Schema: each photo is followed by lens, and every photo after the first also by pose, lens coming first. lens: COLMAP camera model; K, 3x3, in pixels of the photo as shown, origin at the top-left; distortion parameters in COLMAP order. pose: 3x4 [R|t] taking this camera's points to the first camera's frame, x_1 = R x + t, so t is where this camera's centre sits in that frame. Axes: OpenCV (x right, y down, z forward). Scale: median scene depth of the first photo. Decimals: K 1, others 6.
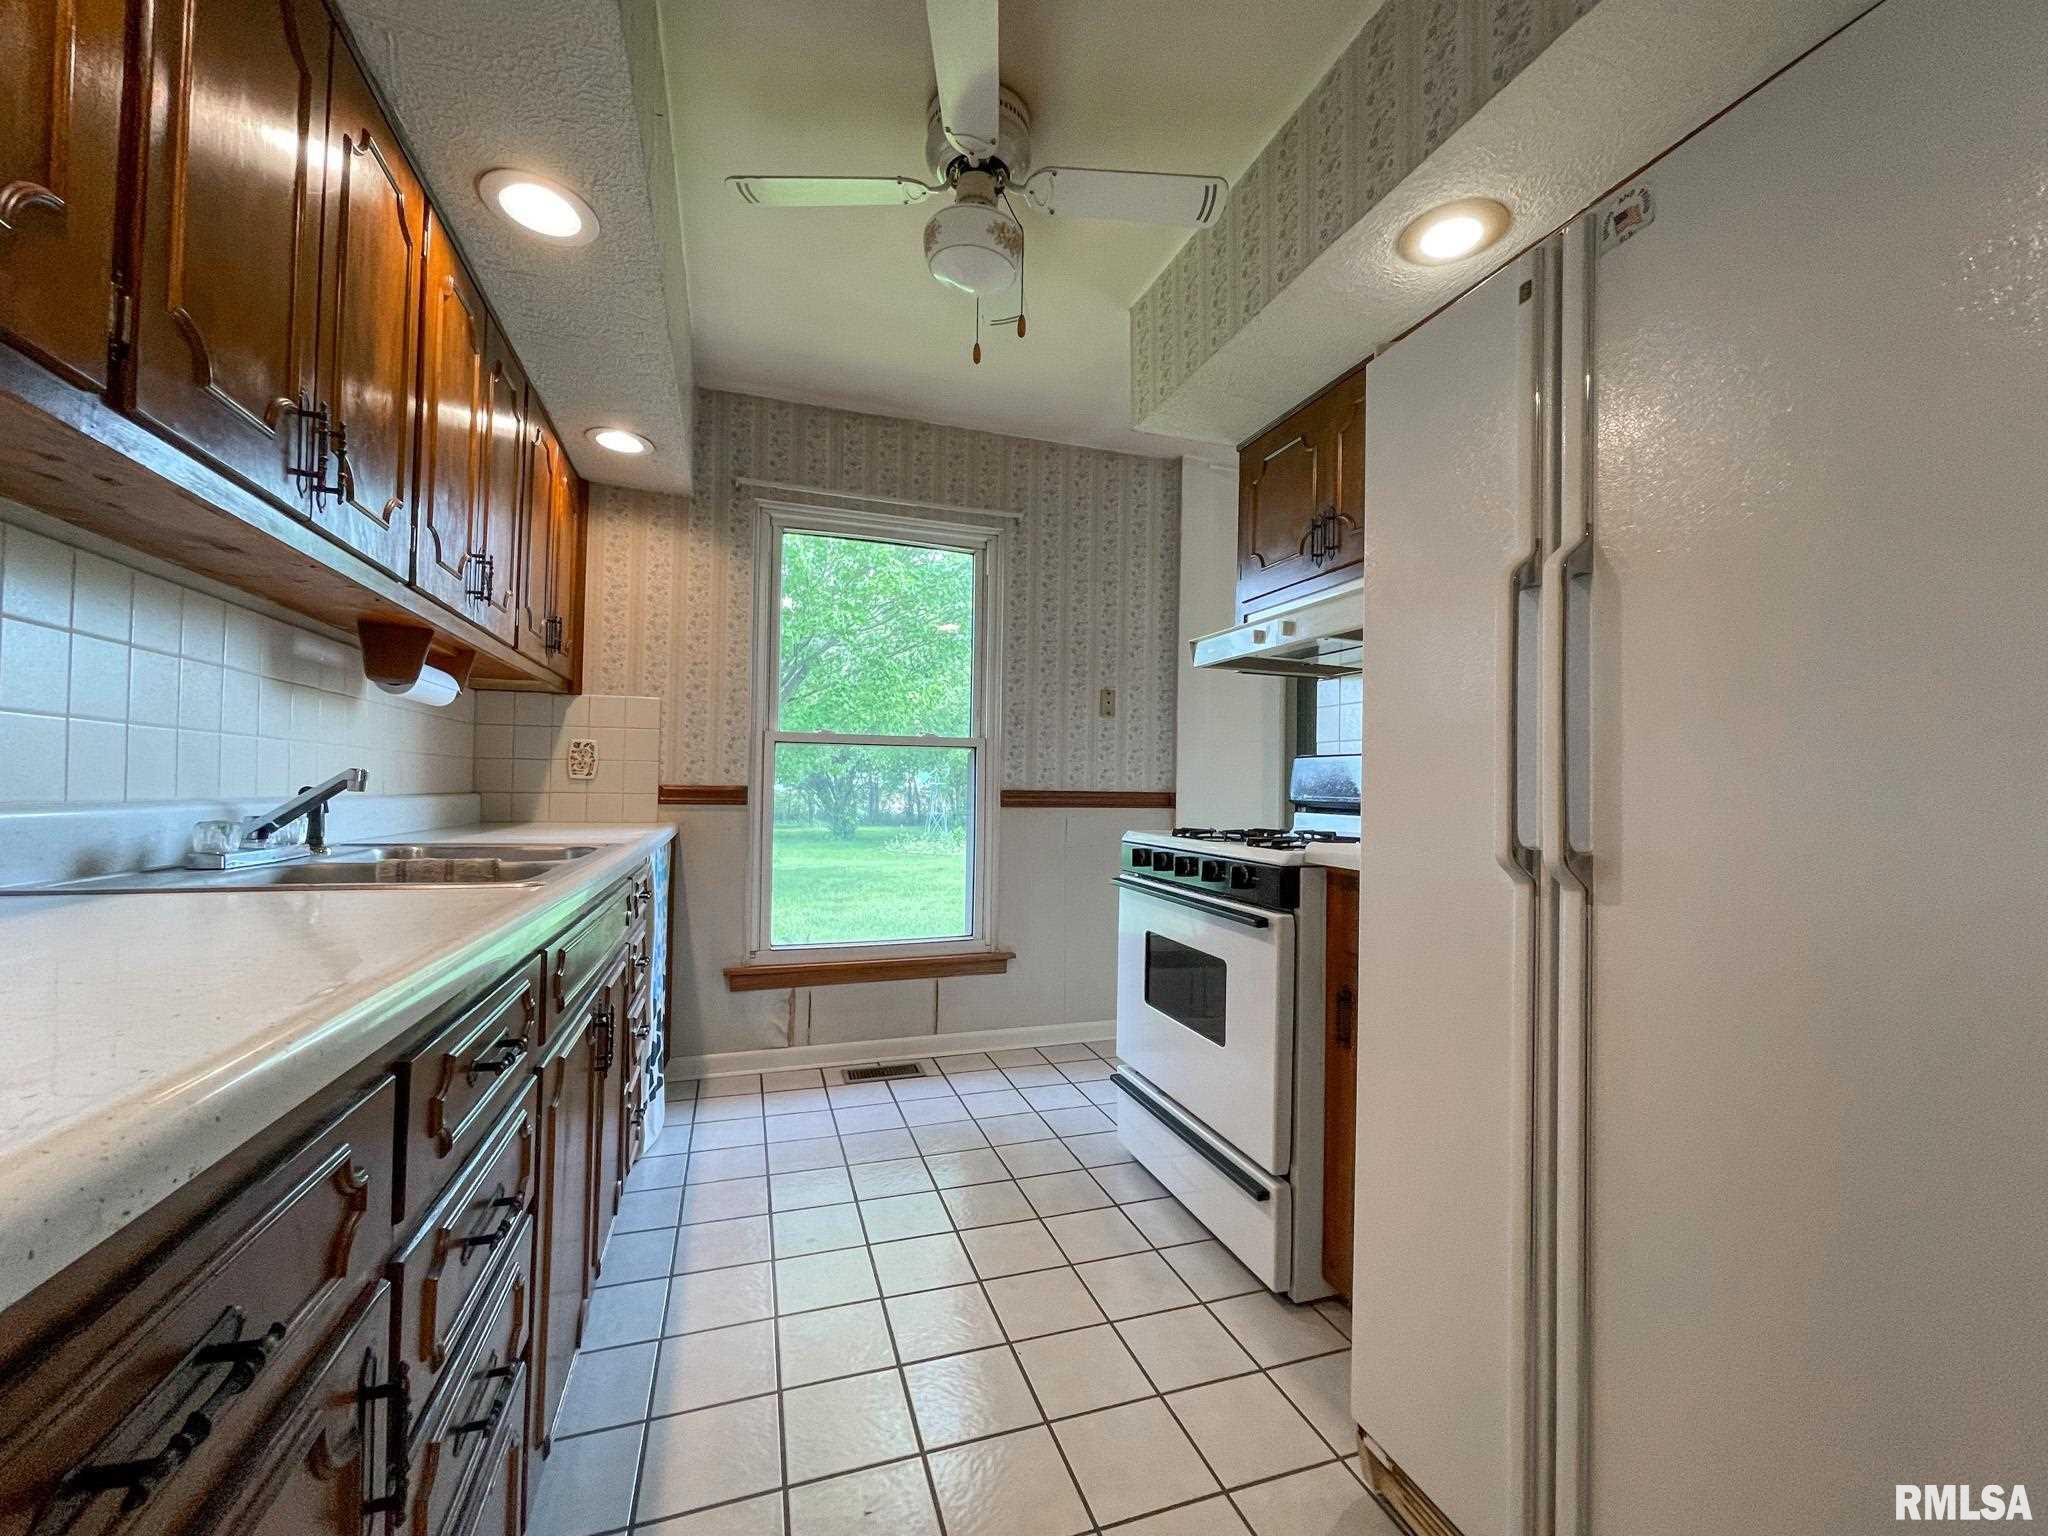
lens RADIAL K [[830.3, 0, 1024.0], [0, 830.3, 768.0], [0, 0, 1]] dist [-0.002048, 0.004181]
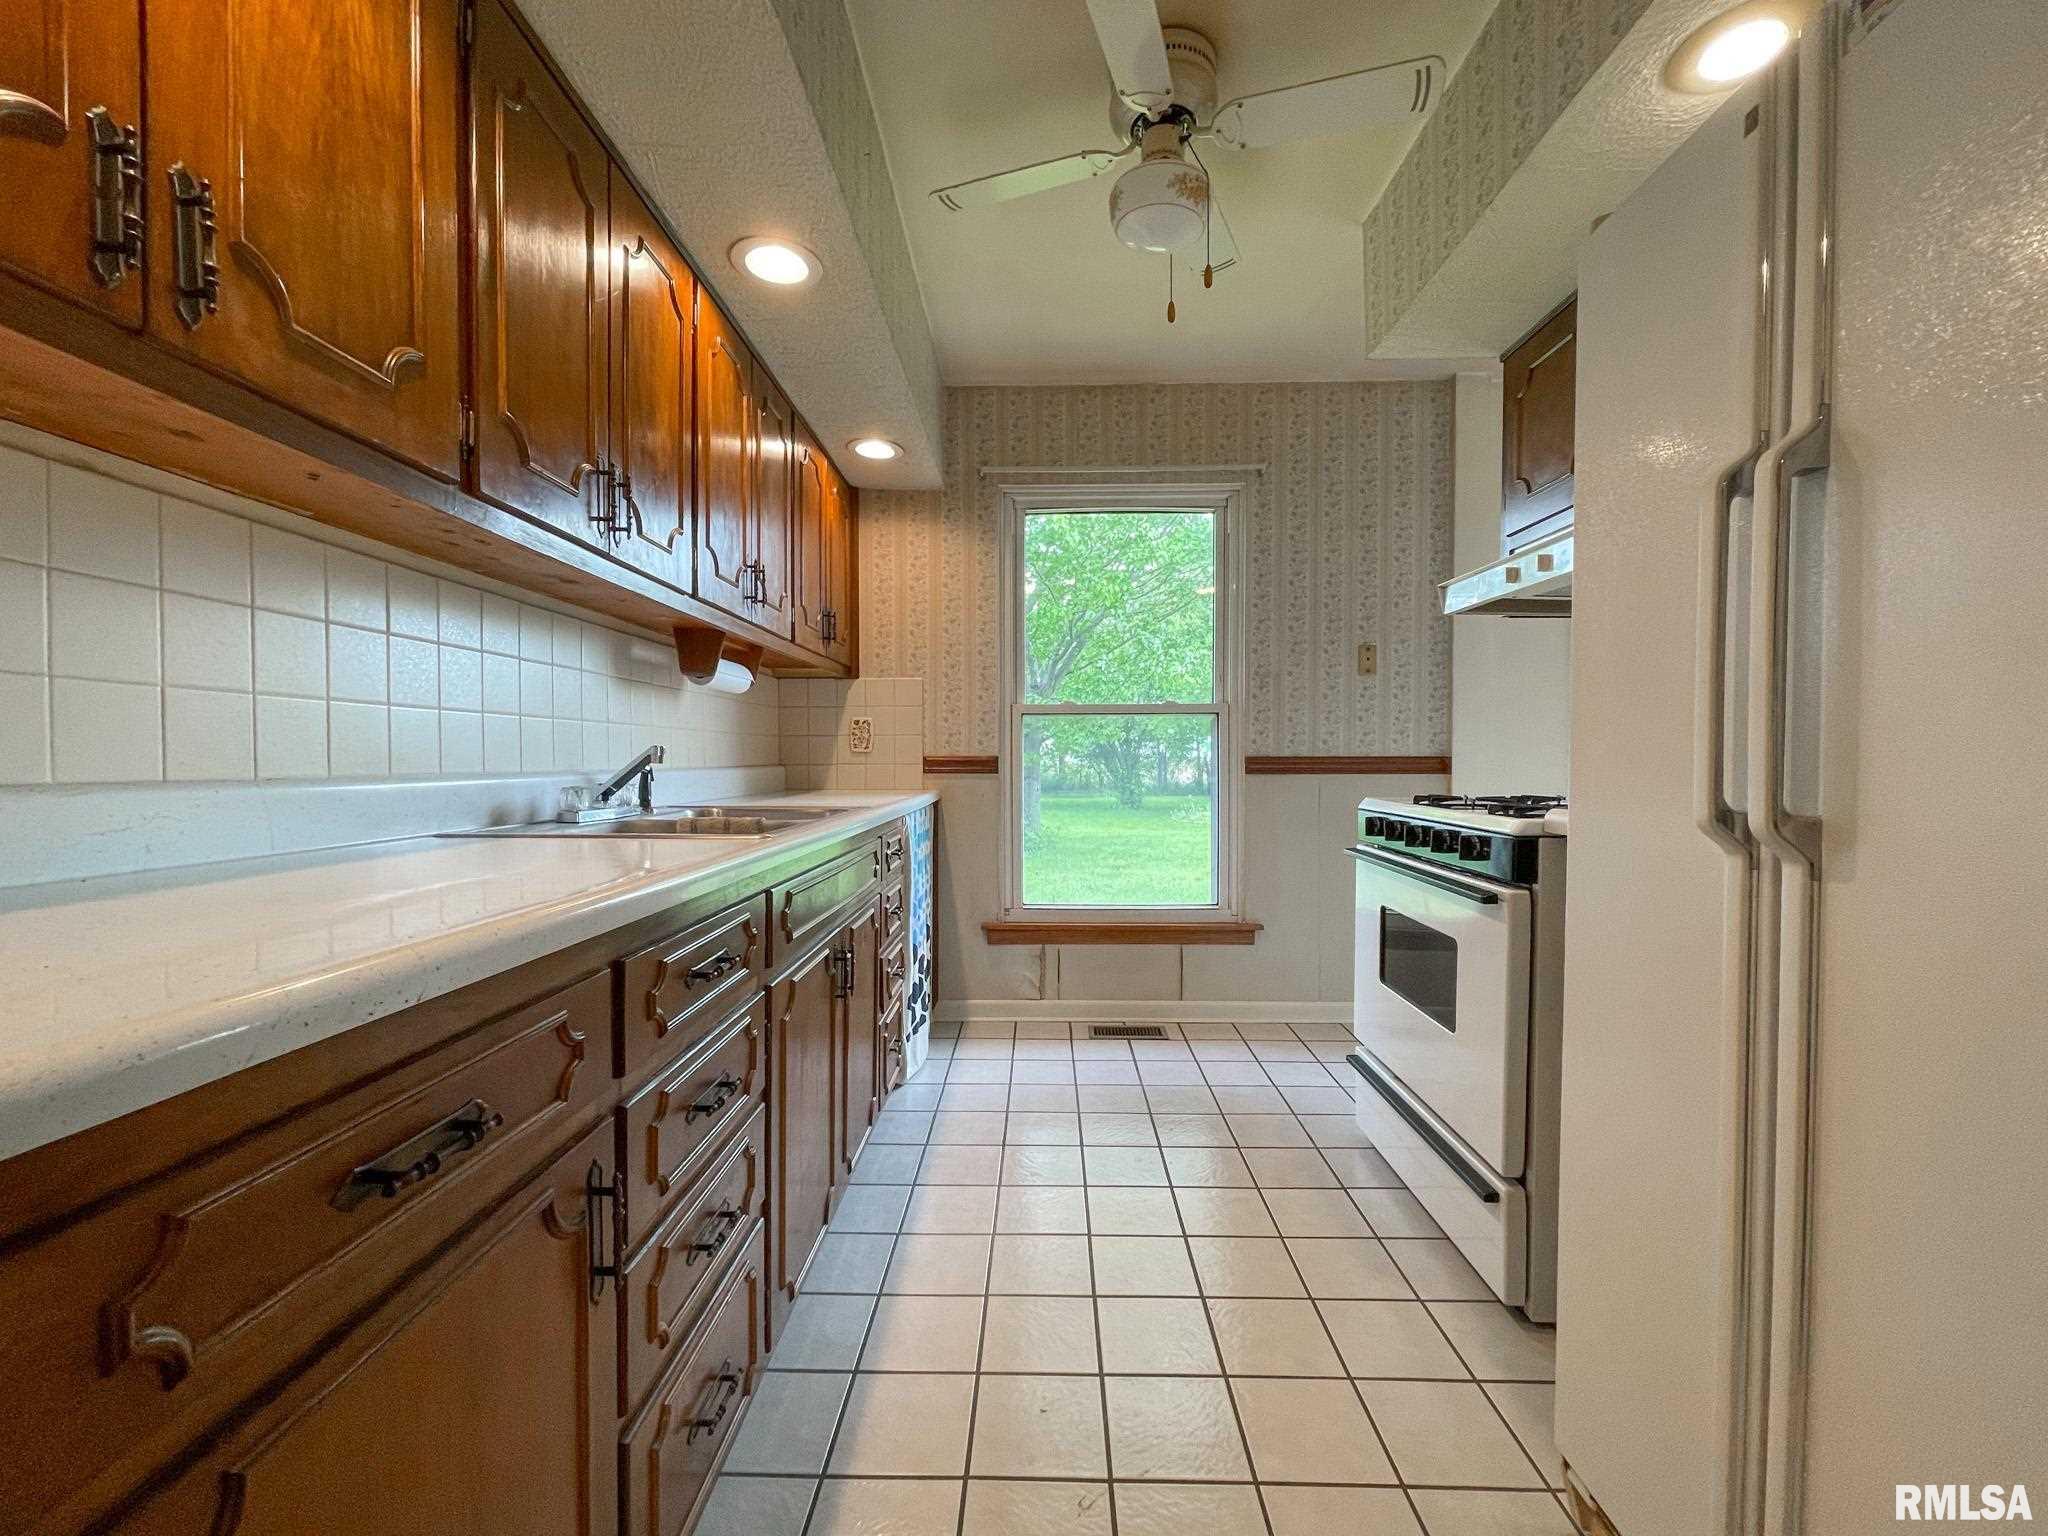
lens RADIAL K [[838.5, 0, 1024.0], [0, 838.5, 768.0], [0, 0, 1]] dist [0.002691, -0.000018]
pose [[0.940080, -0.010619, -0.340787, 0.103936], [0.023080, 0.999204, 0.032533, 0.004070], [0.340171, -0.038449, 0.939577, -0.013278]]
